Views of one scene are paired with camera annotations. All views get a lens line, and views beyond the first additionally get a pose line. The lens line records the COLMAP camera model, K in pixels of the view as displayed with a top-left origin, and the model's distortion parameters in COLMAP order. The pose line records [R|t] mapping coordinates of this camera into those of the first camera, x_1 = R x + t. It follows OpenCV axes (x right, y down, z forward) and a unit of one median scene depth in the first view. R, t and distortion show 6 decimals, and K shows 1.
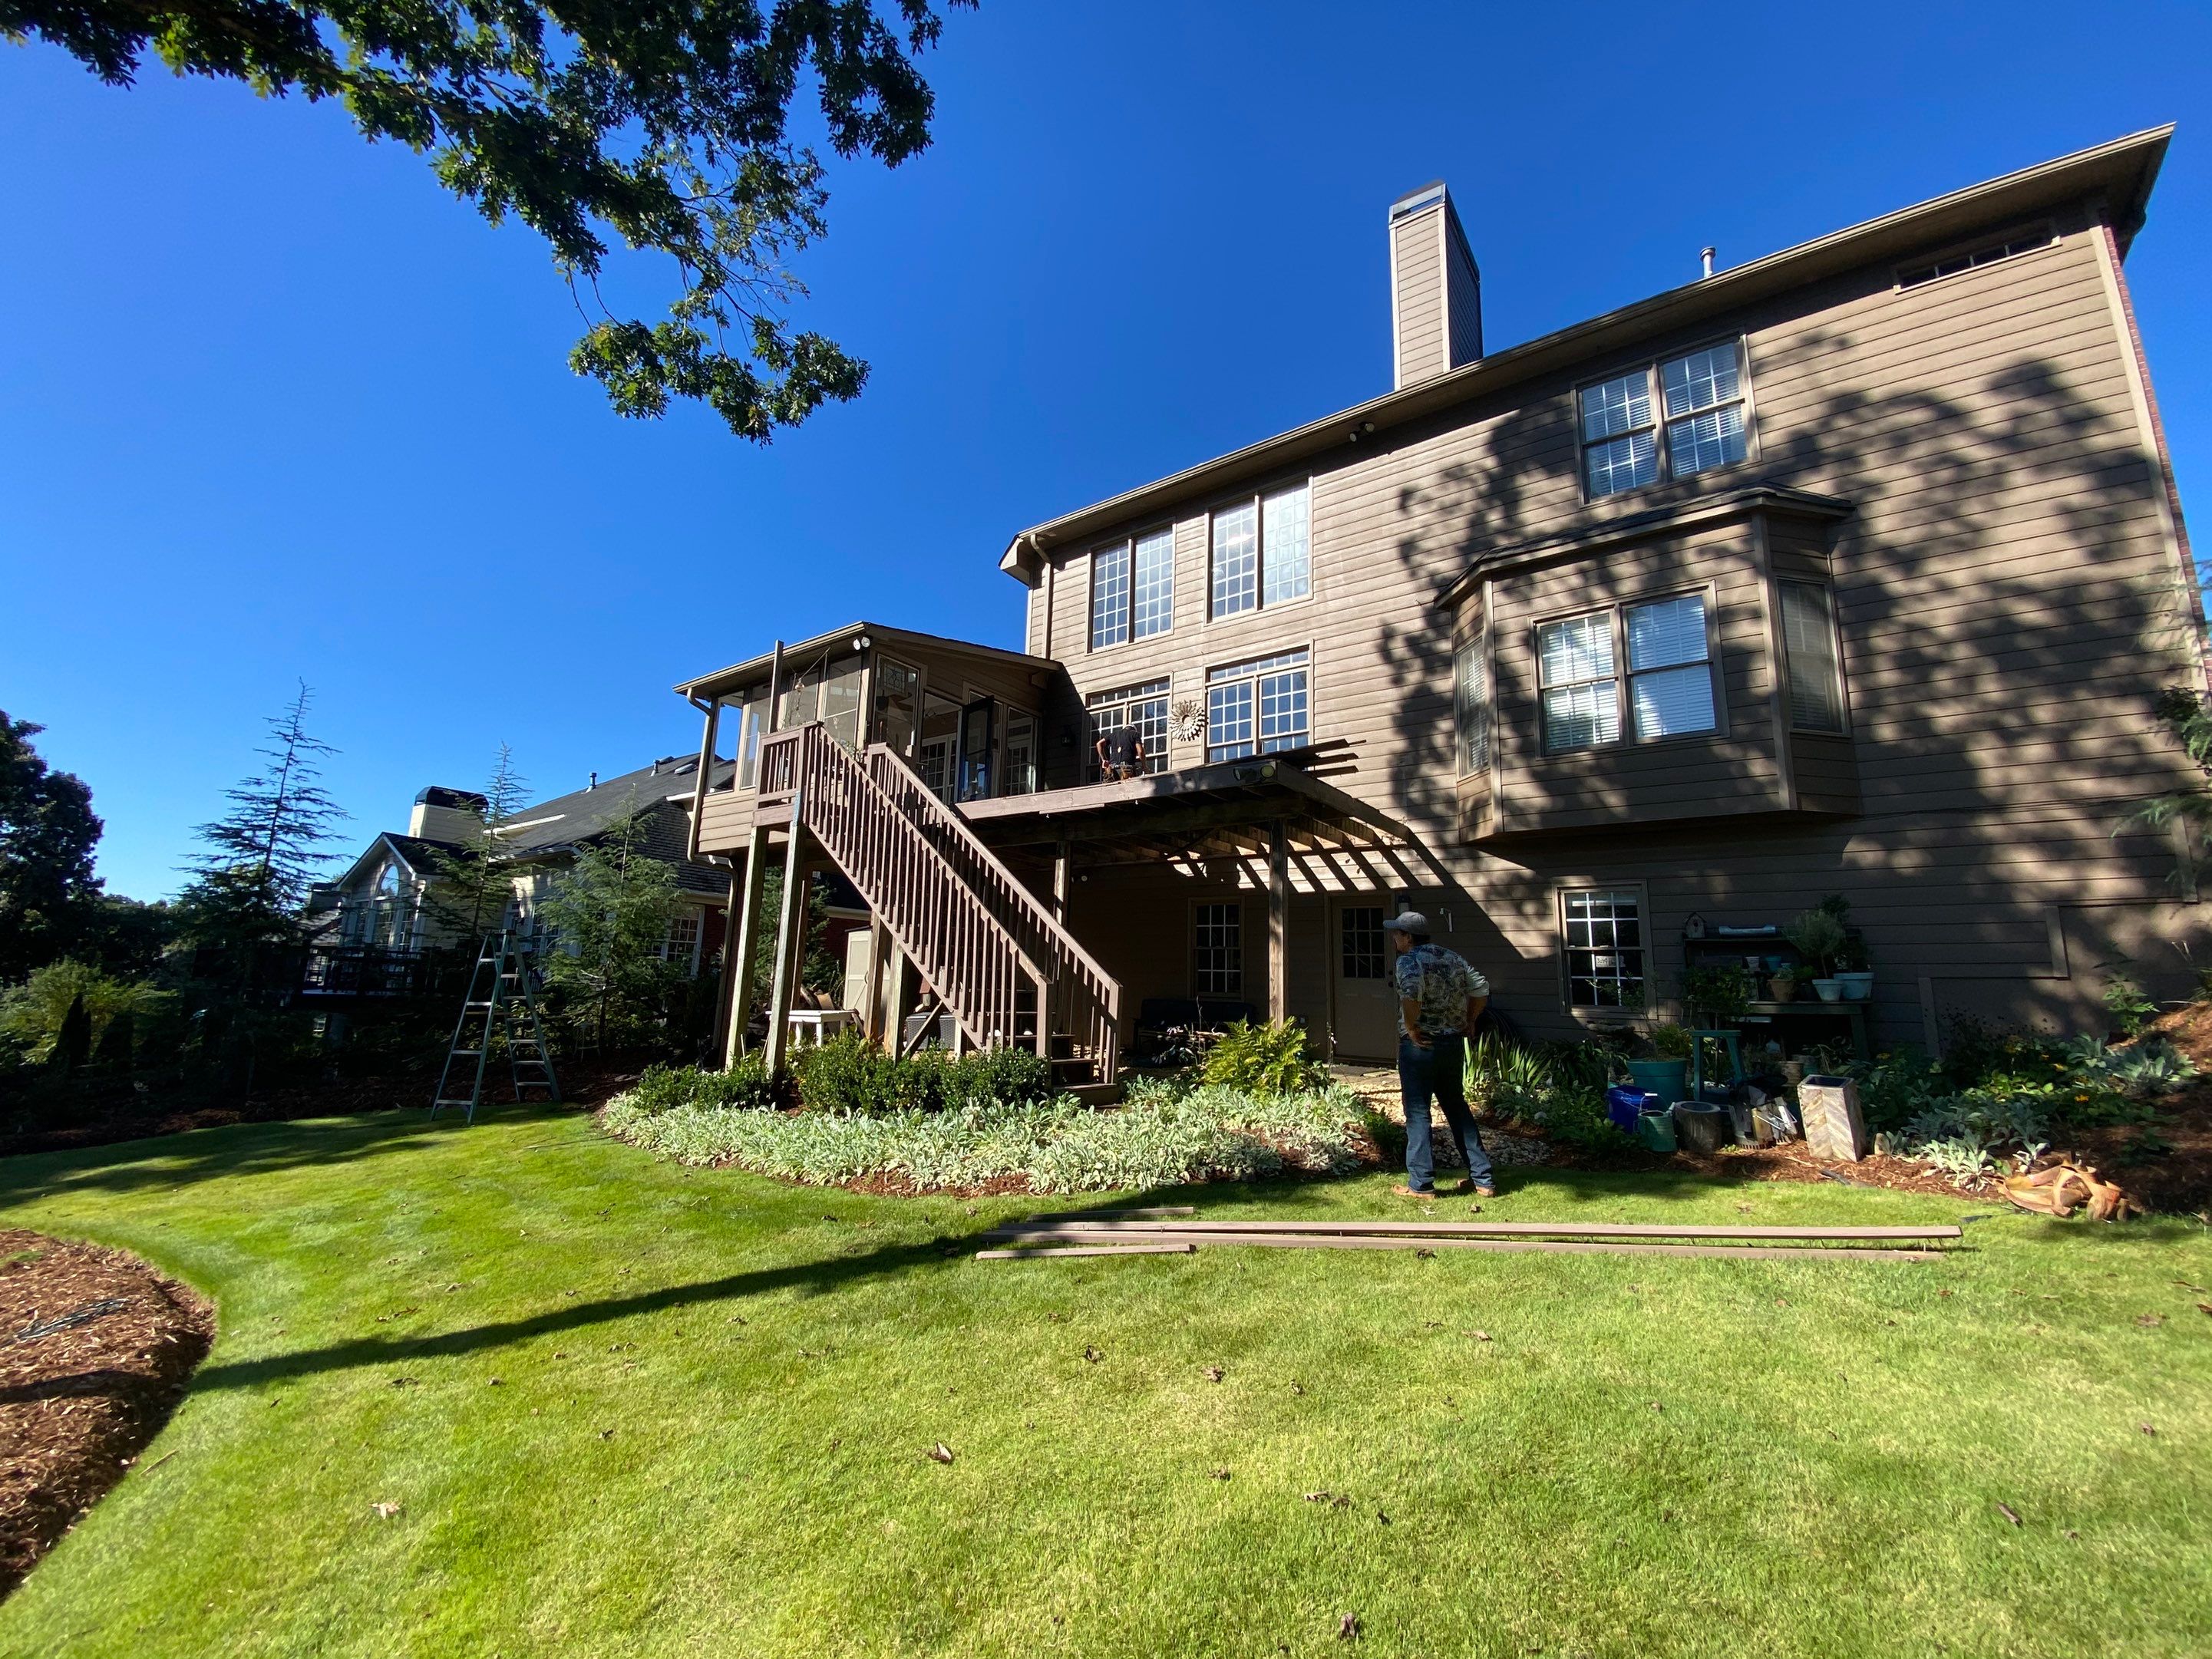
lens RADIAL K [[895.2, 0, 1100.9], [0, 895.2, 825.5], [0, 0, 1]] dist [0.013075, -0.017610]
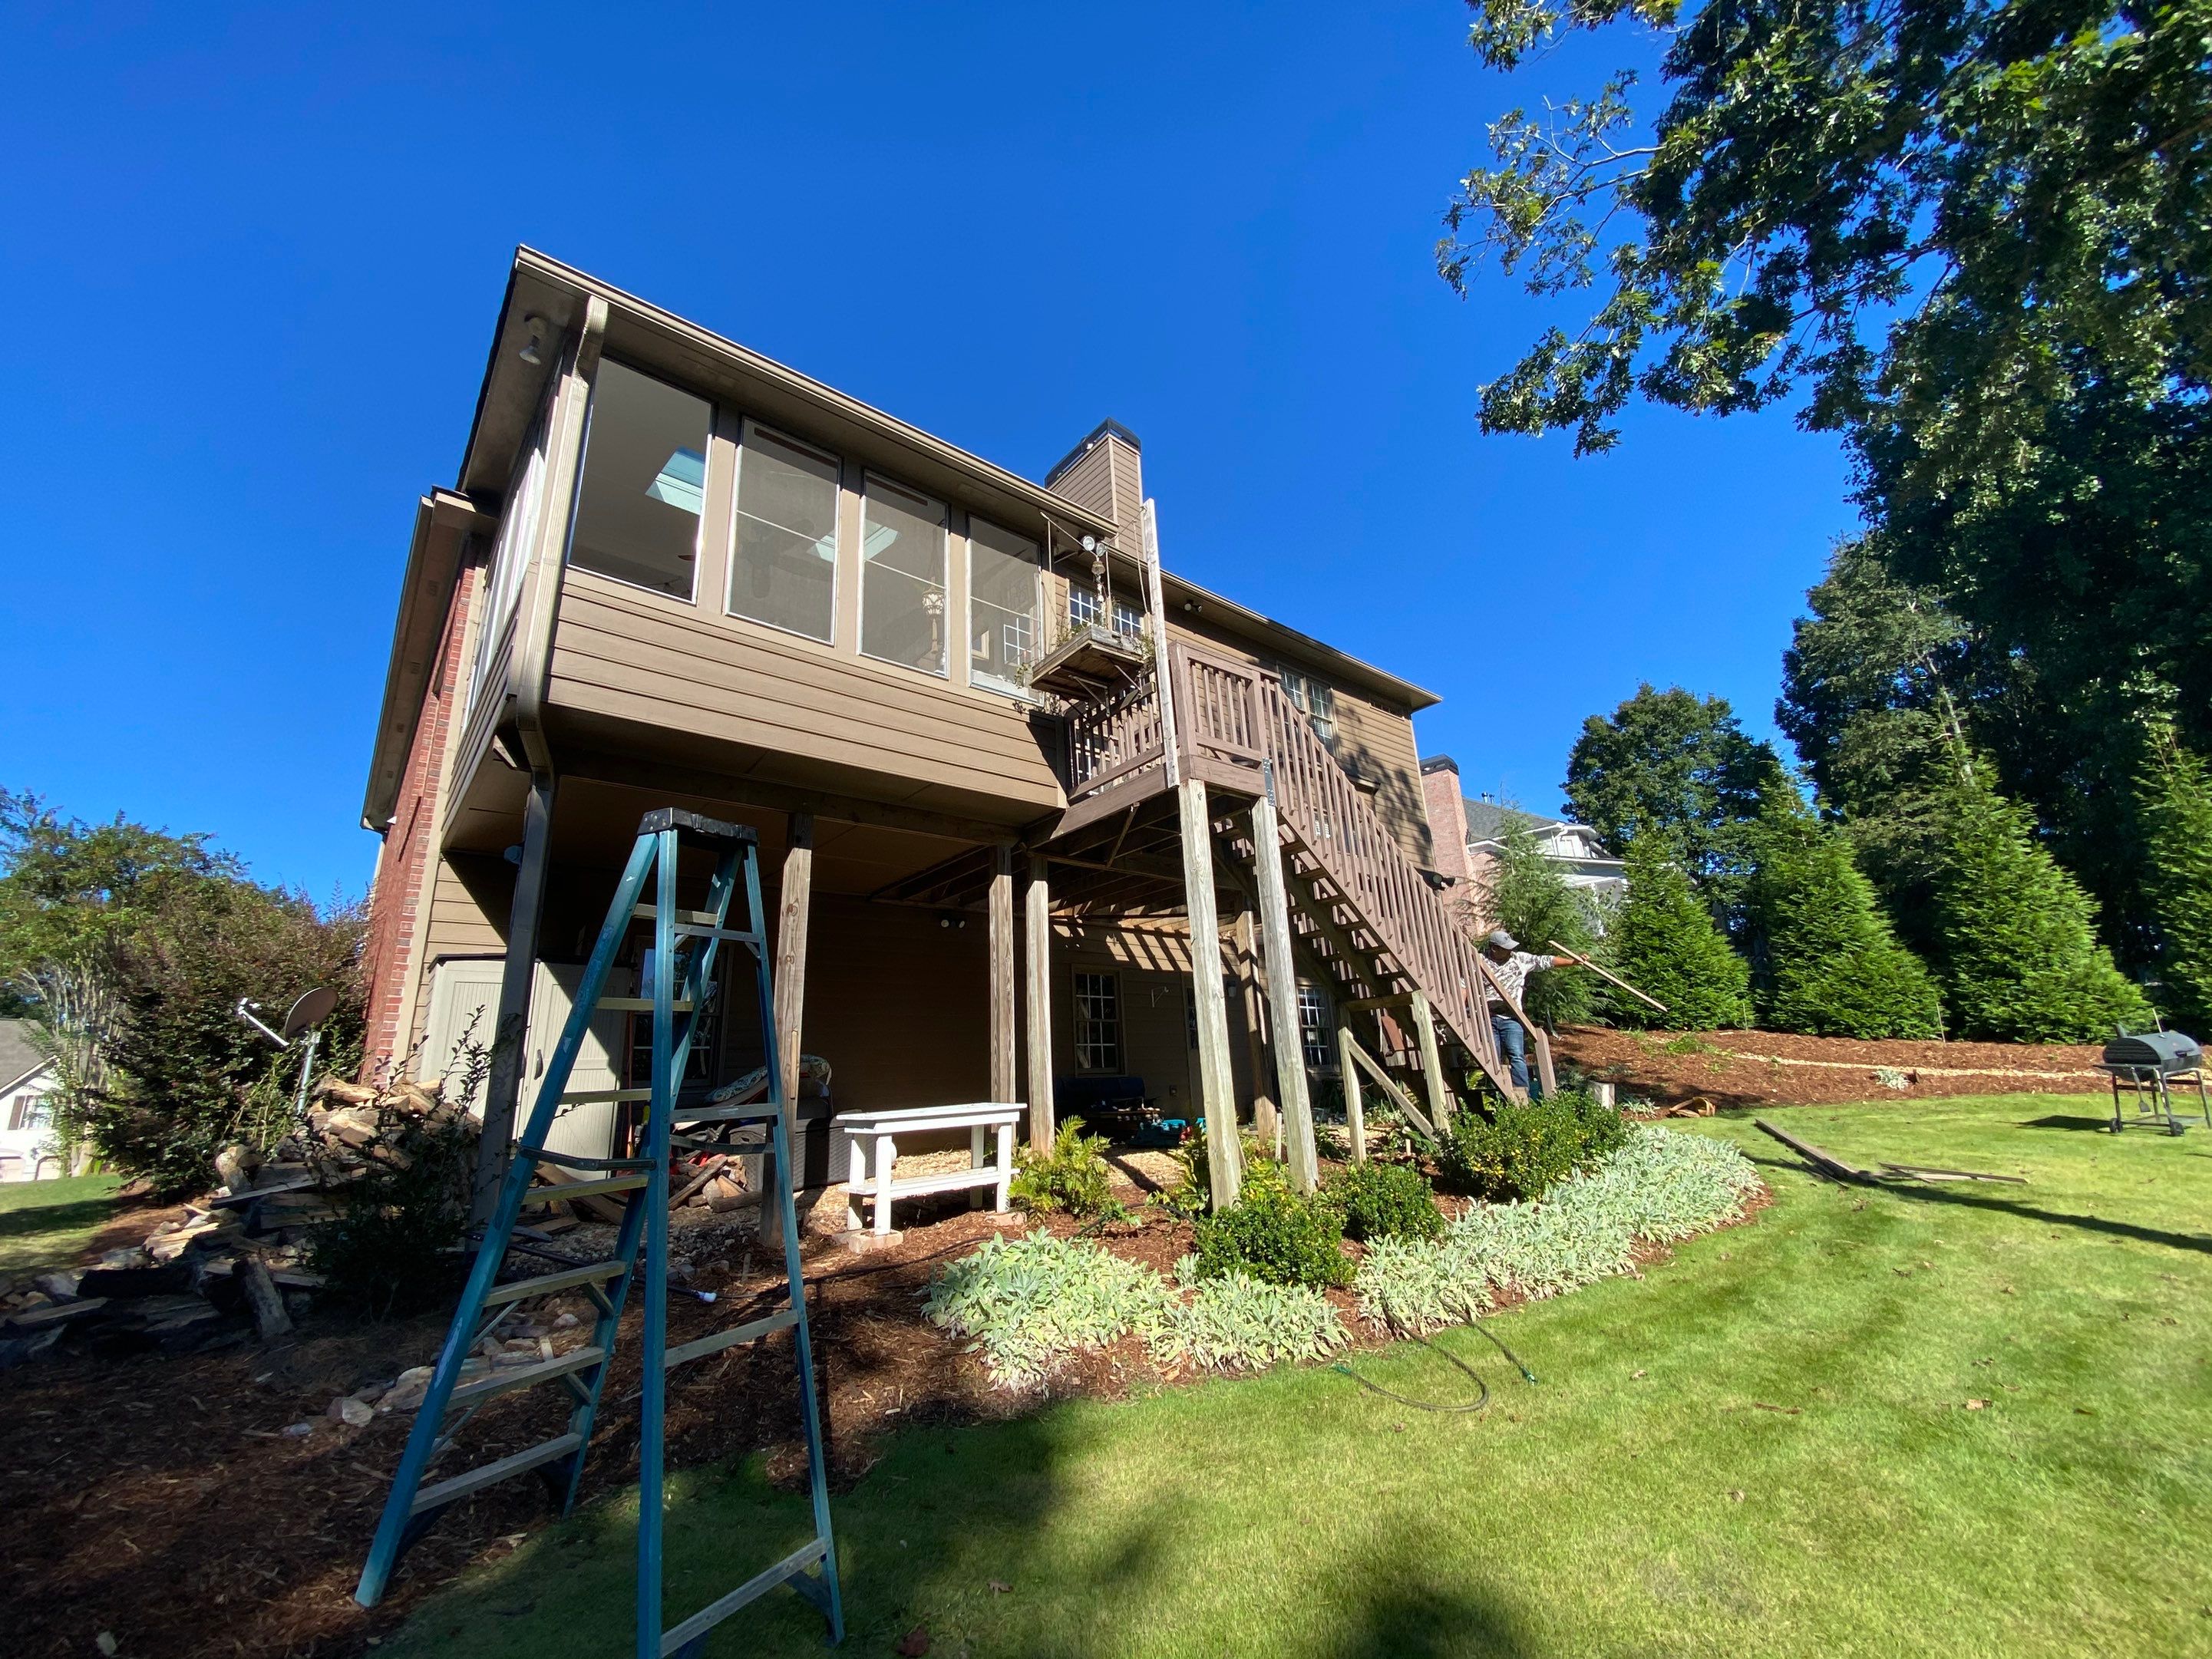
lens RADIAL K [[895.2, 0, 1100.9], [0, 895.2, 825.5], [0, 0, 1]] dist [0.013075, -0.017610]
pose [[0.233744, 0.250693, 0.939424, -1.043267], [-0.127542, 0.965746, -0.225982, 0.192747], [-0.963897, -0.066994, 0.257711, 0.977147]]
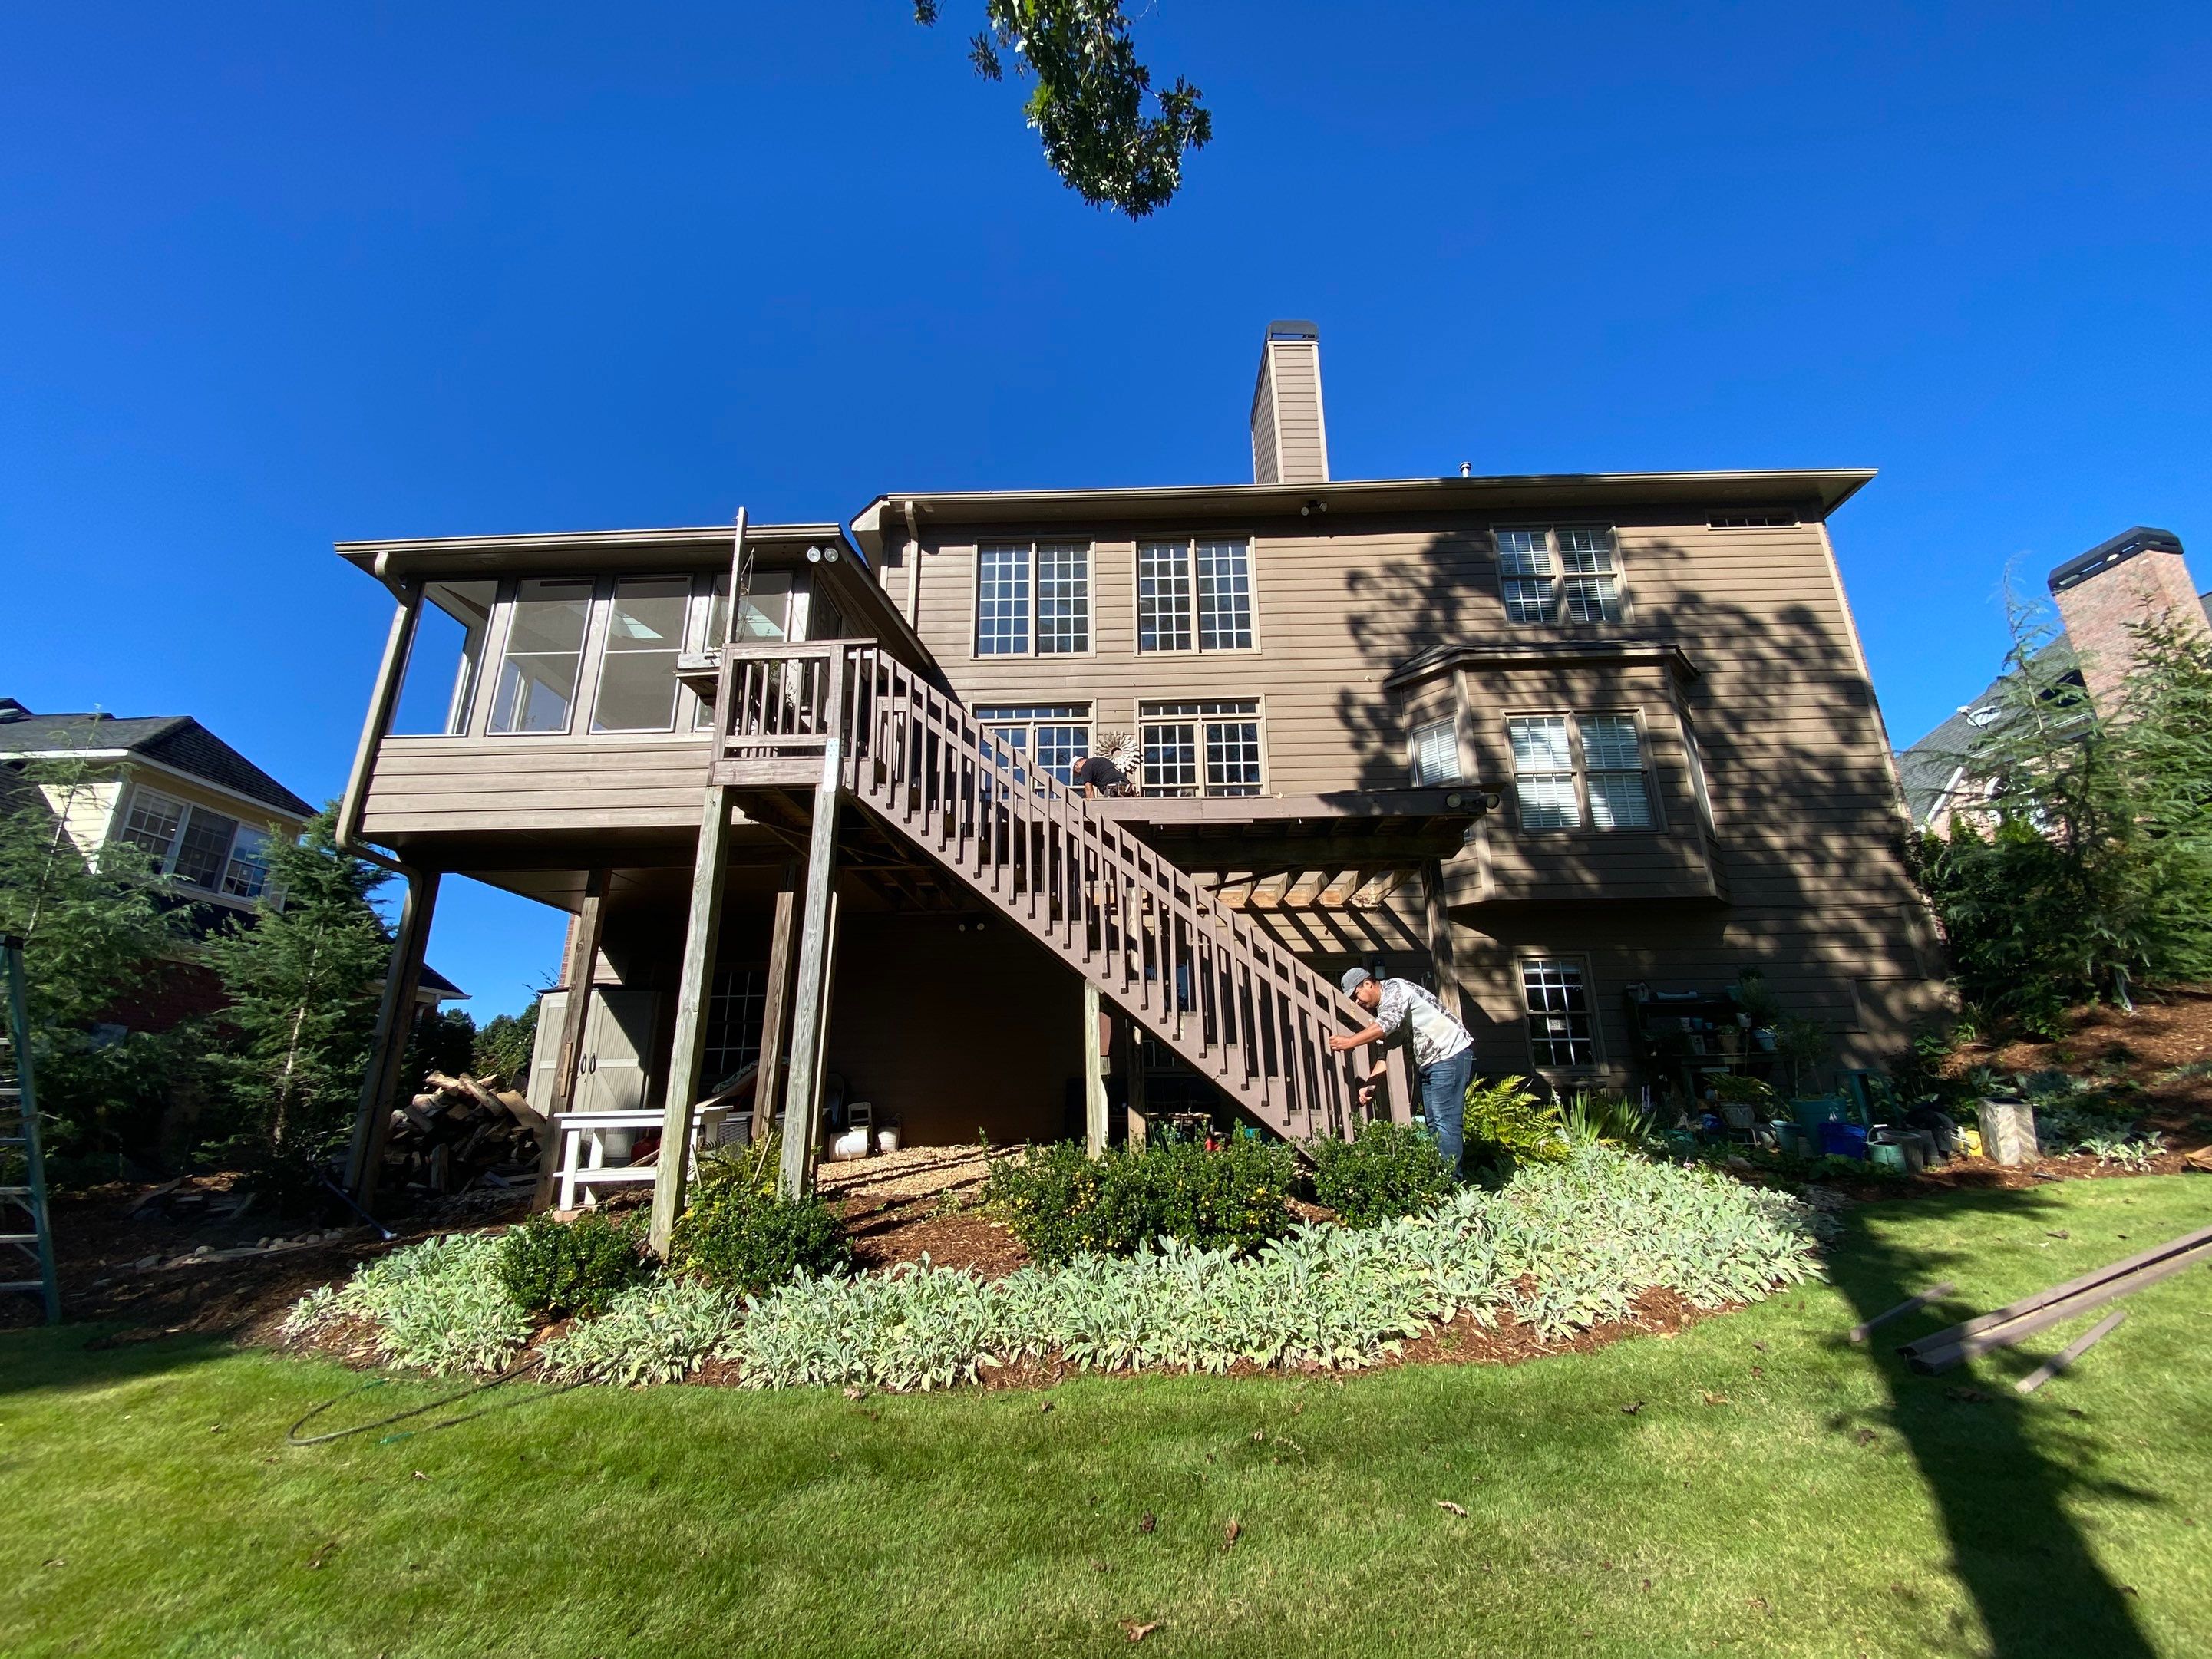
lens RADIAL K [[890.6, 0, 1100.6], [0, 890.6, 827.0], [0, 0, 1]] dist [0.030367, -0.027401]
pose [[0.820884, 0.133279, 0.555325, -0.544491], [-0.074203, 0.989035, -0.127683, 0.093542], [-0.566253, 0.063606, 0.821773, 0.395022]]
